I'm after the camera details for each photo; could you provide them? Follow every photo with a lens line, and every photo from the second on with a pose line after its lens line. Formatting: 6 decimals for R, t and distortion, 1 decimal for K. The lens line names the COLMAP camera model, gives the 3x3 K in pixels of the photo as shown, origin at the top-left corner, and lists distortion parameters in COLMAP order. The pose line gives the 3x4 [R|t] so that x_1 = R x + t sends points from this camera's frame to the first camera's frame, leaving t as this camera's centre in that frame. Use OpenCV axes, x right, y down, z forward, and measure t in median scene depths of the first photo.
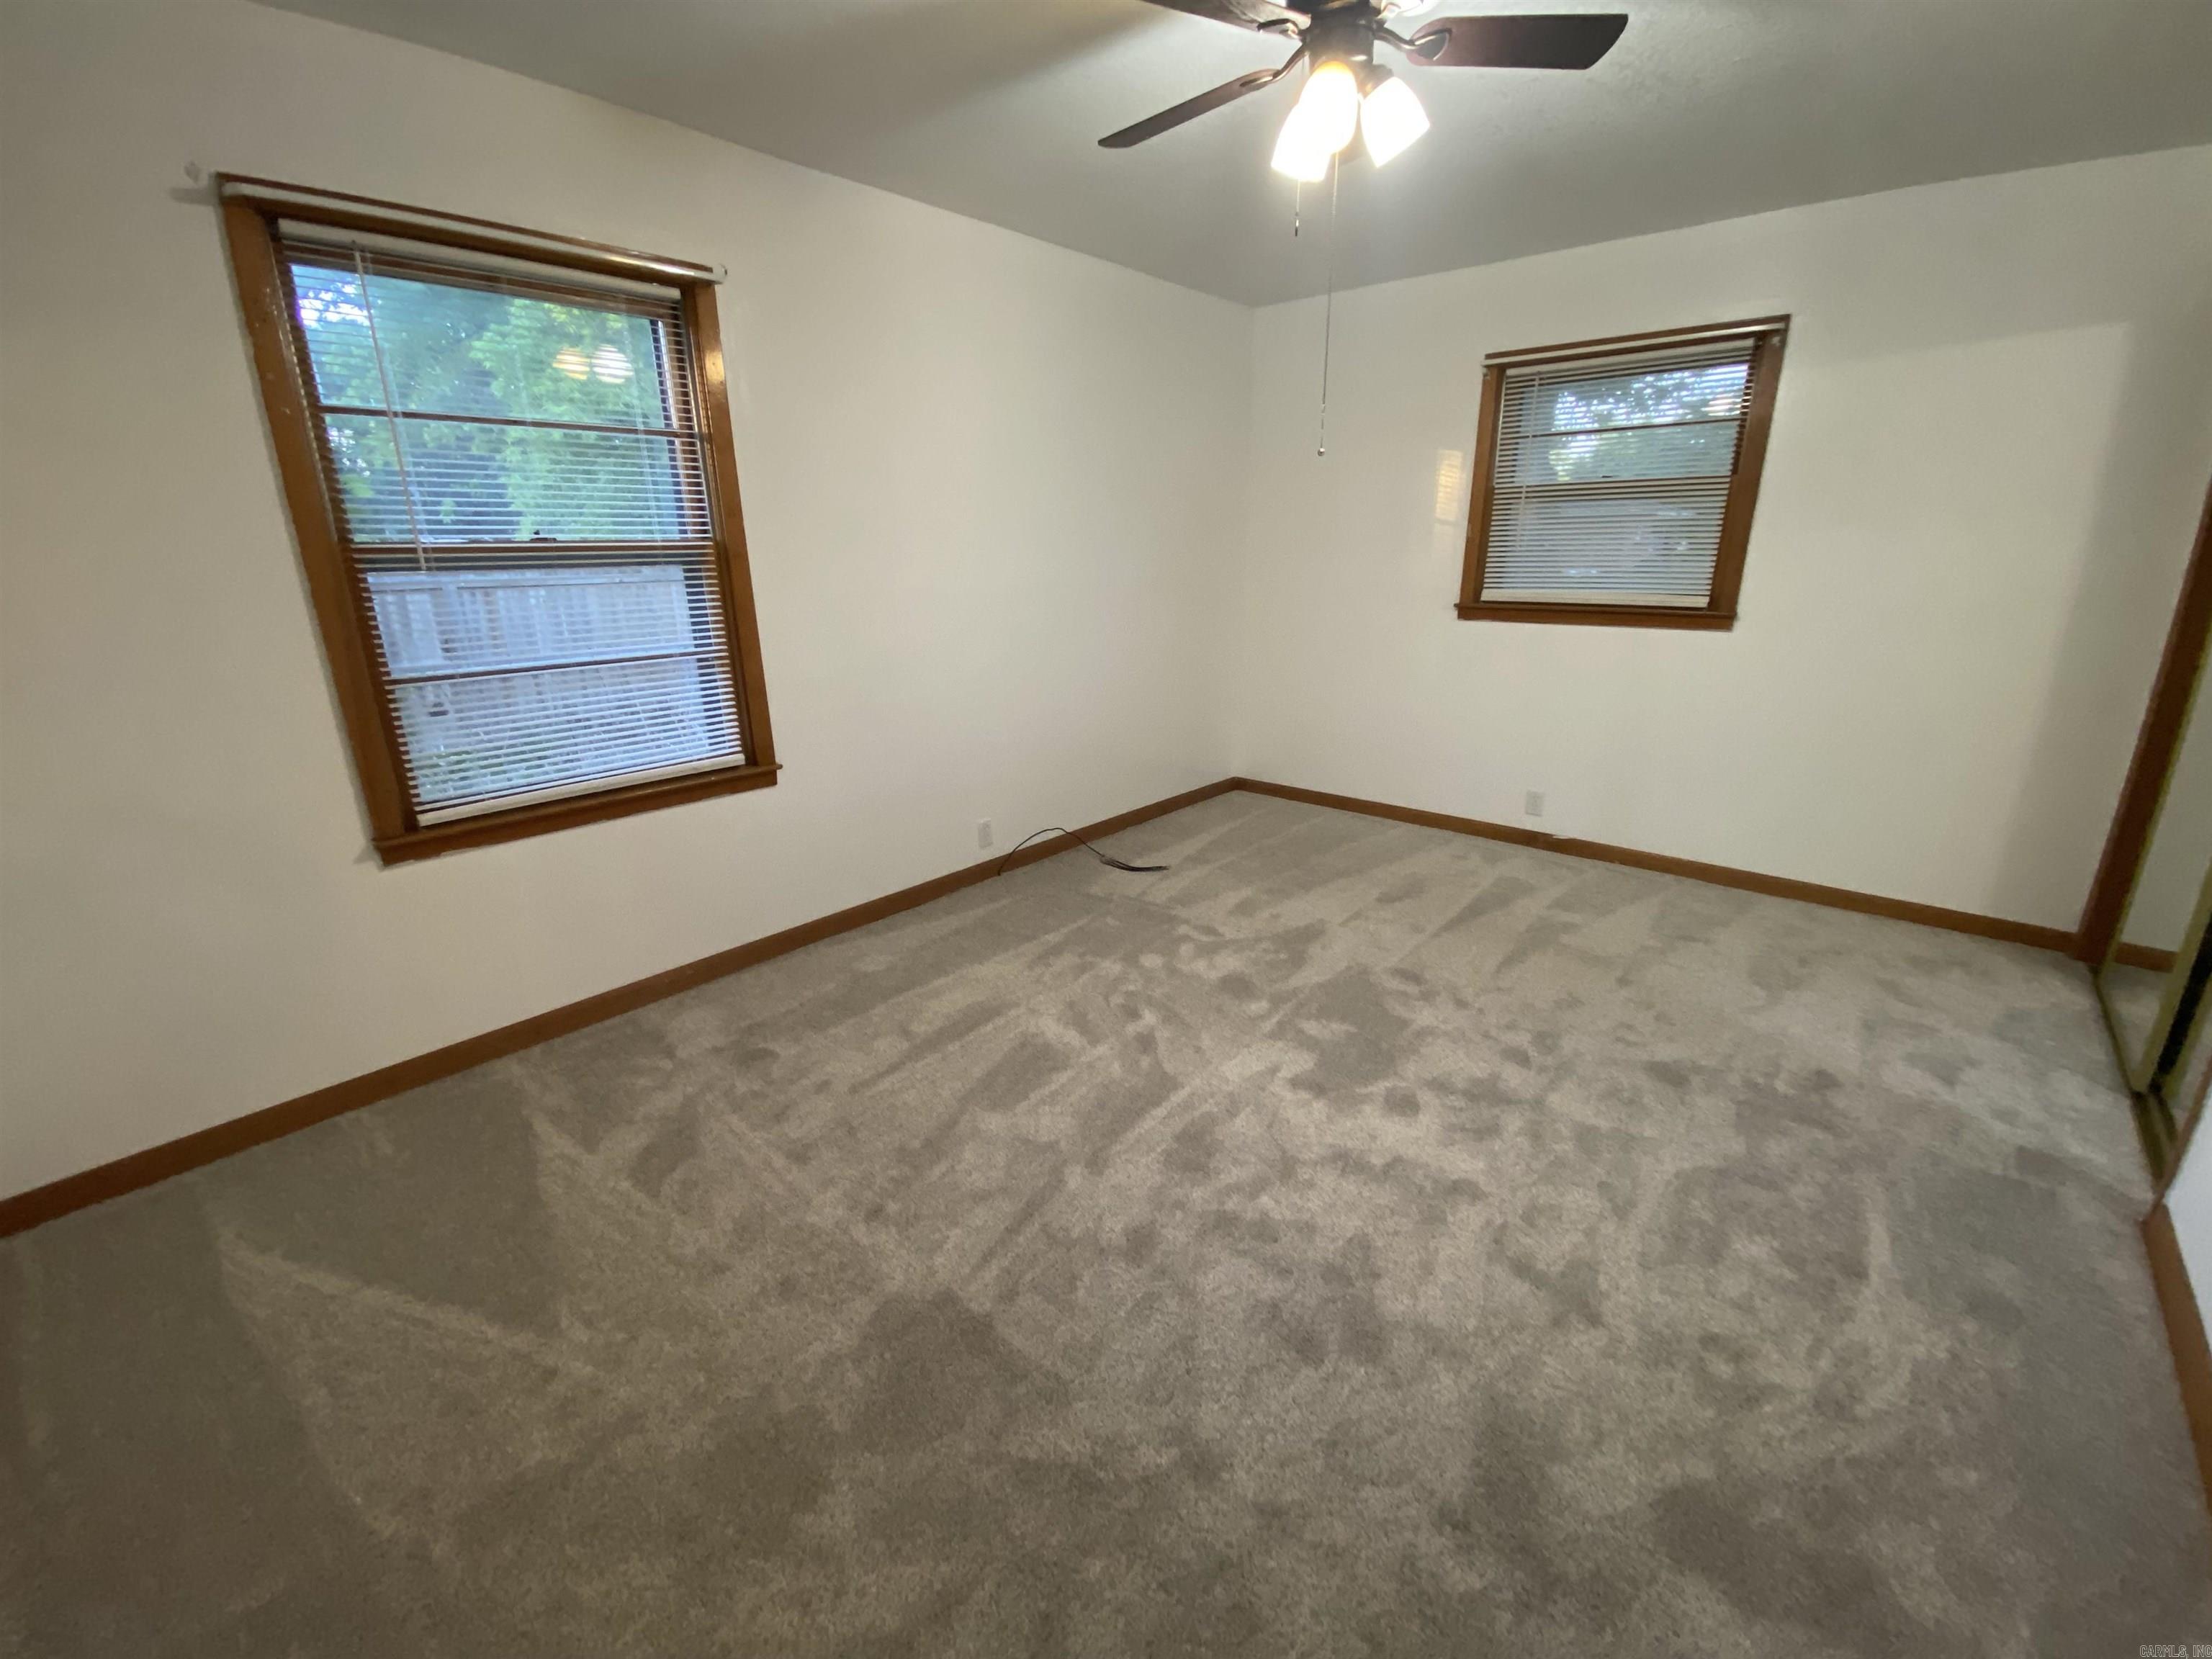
lens RADIAL K [[905.7, 0, 1110.9], [0, 905.7, 825.6], [0, 0, 1]] dist [0.000613, -0.011129]
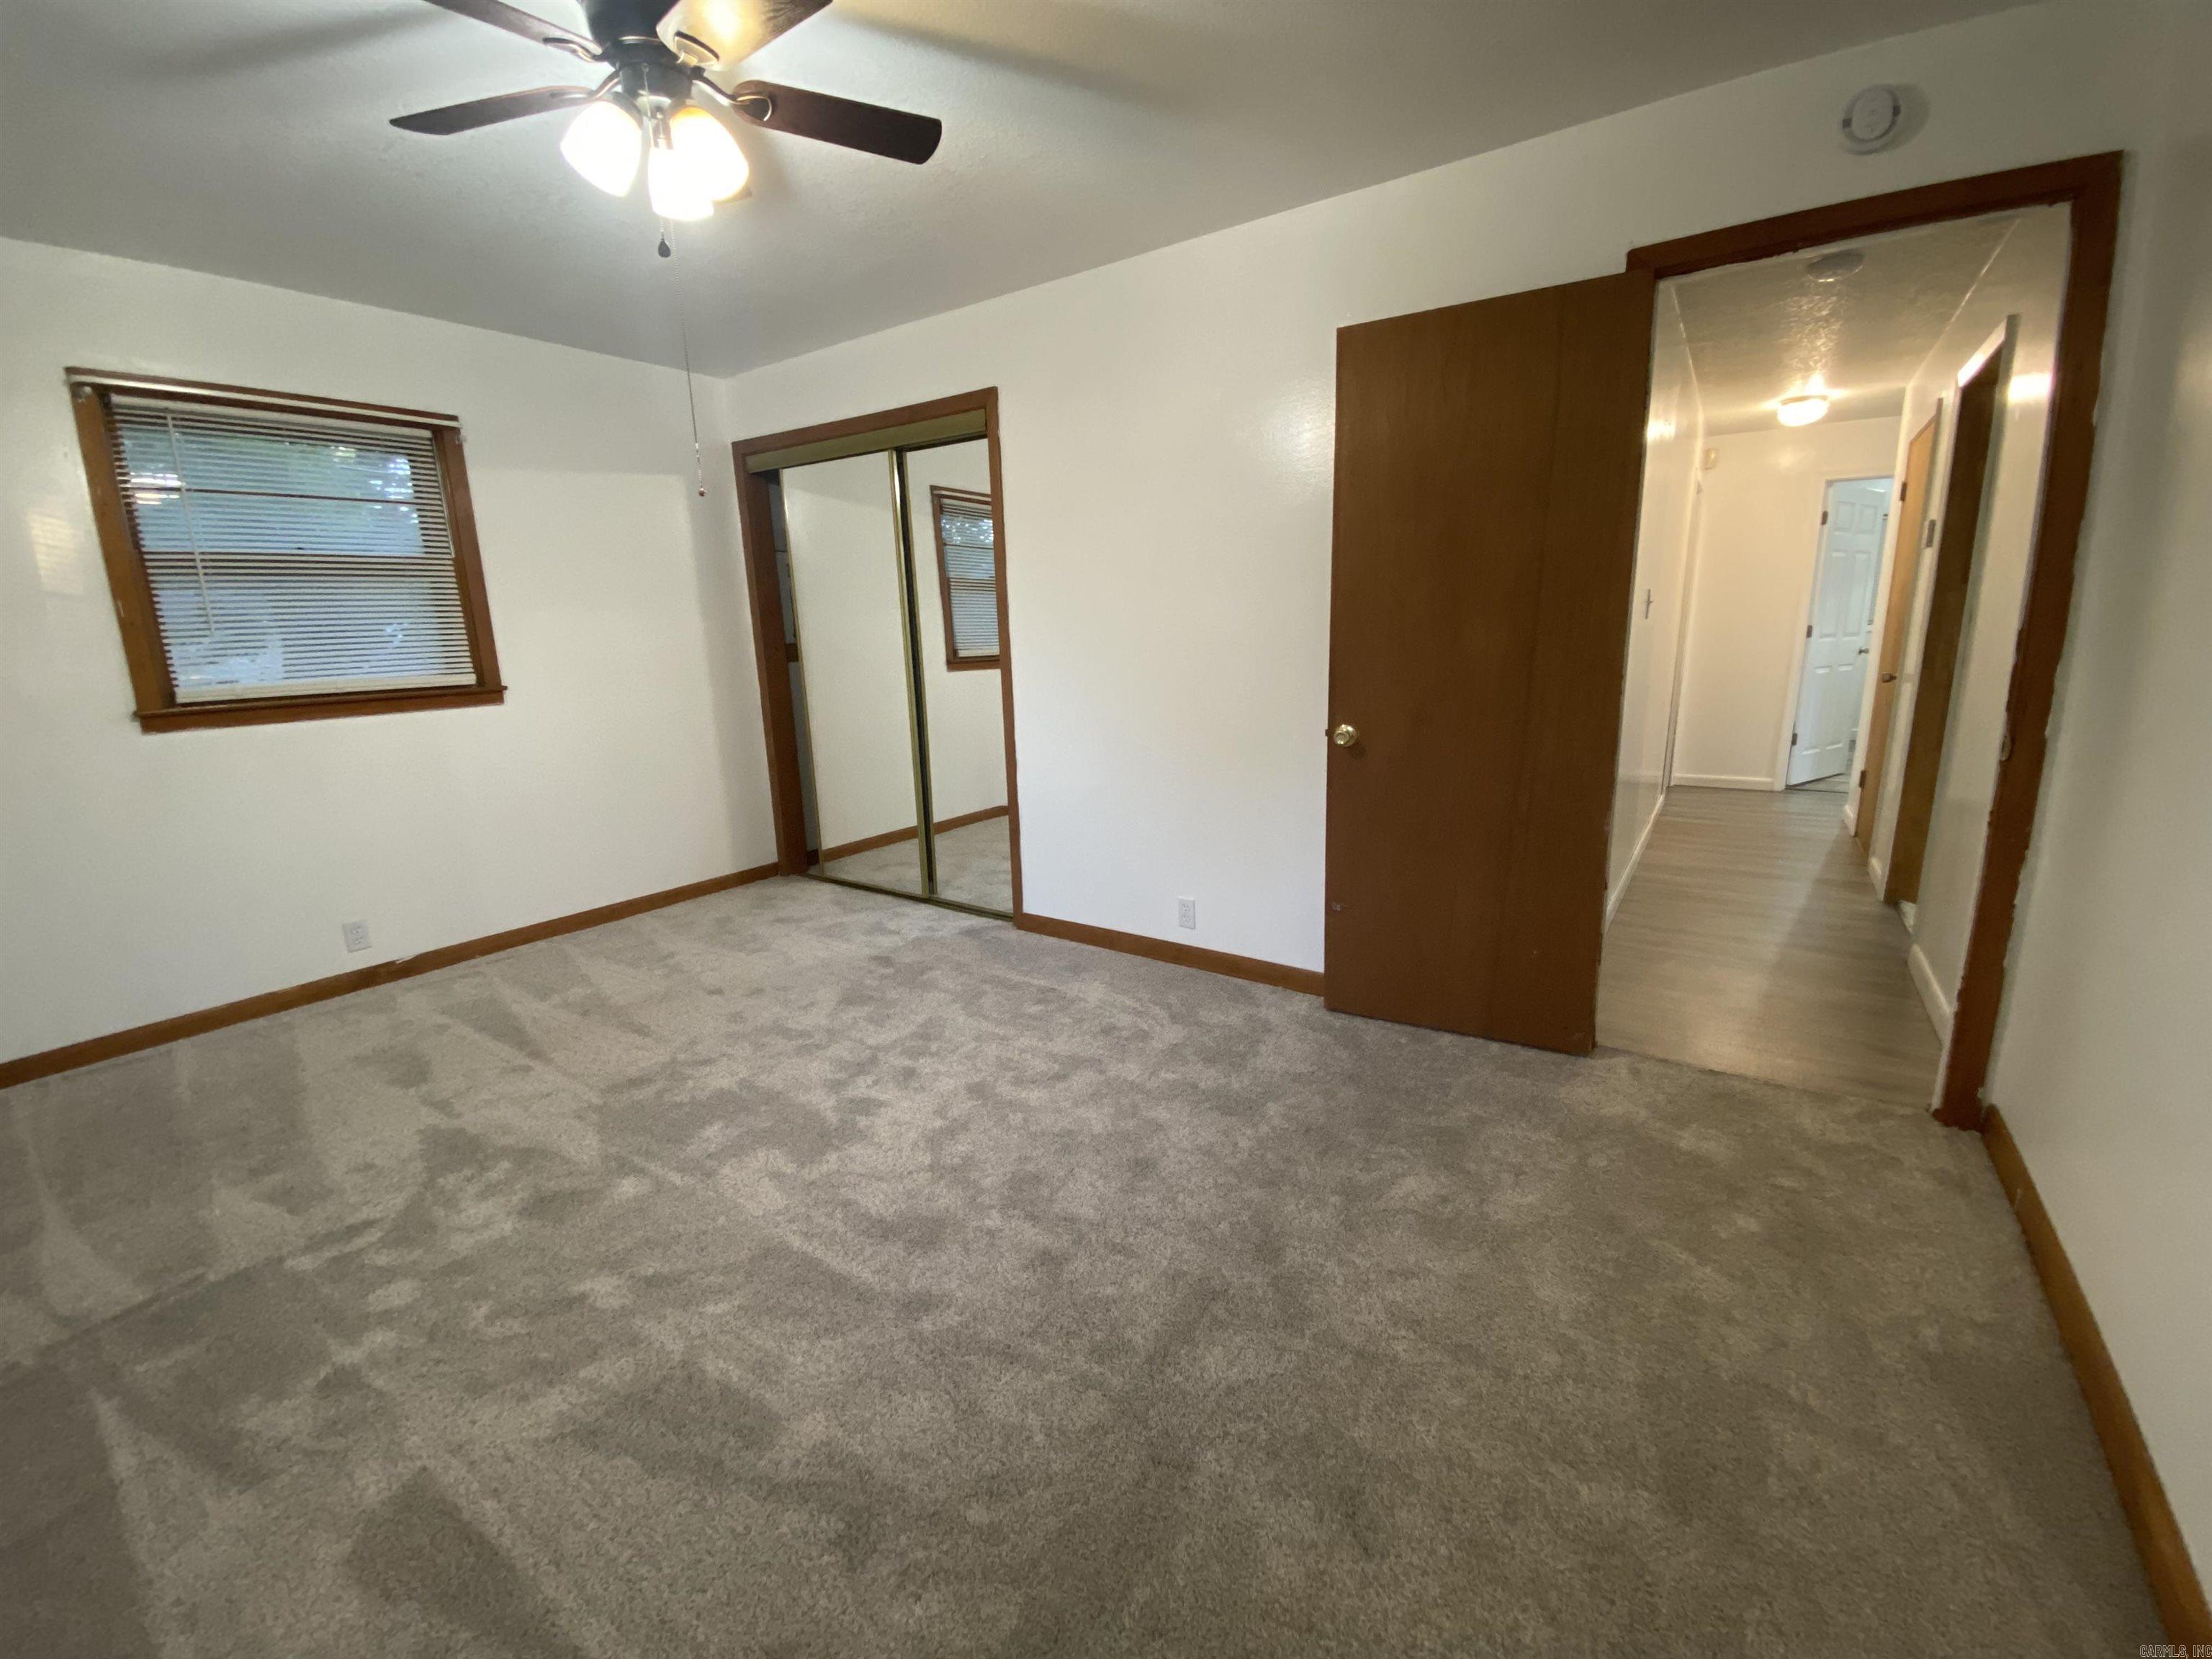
lens RADIAL K [[905.7, 0, 1112.6], [0, 905.7, 818.6], [0, 0, 1]] dist [0.000613, -0.011129]
pose [[-0.152819, -0.183608, 0.971048, -0.596285], [0.316862, 0.921610, 0.224127, -0.129880], [-0.936080, 0.341939, -0.082661, 0.584930]]
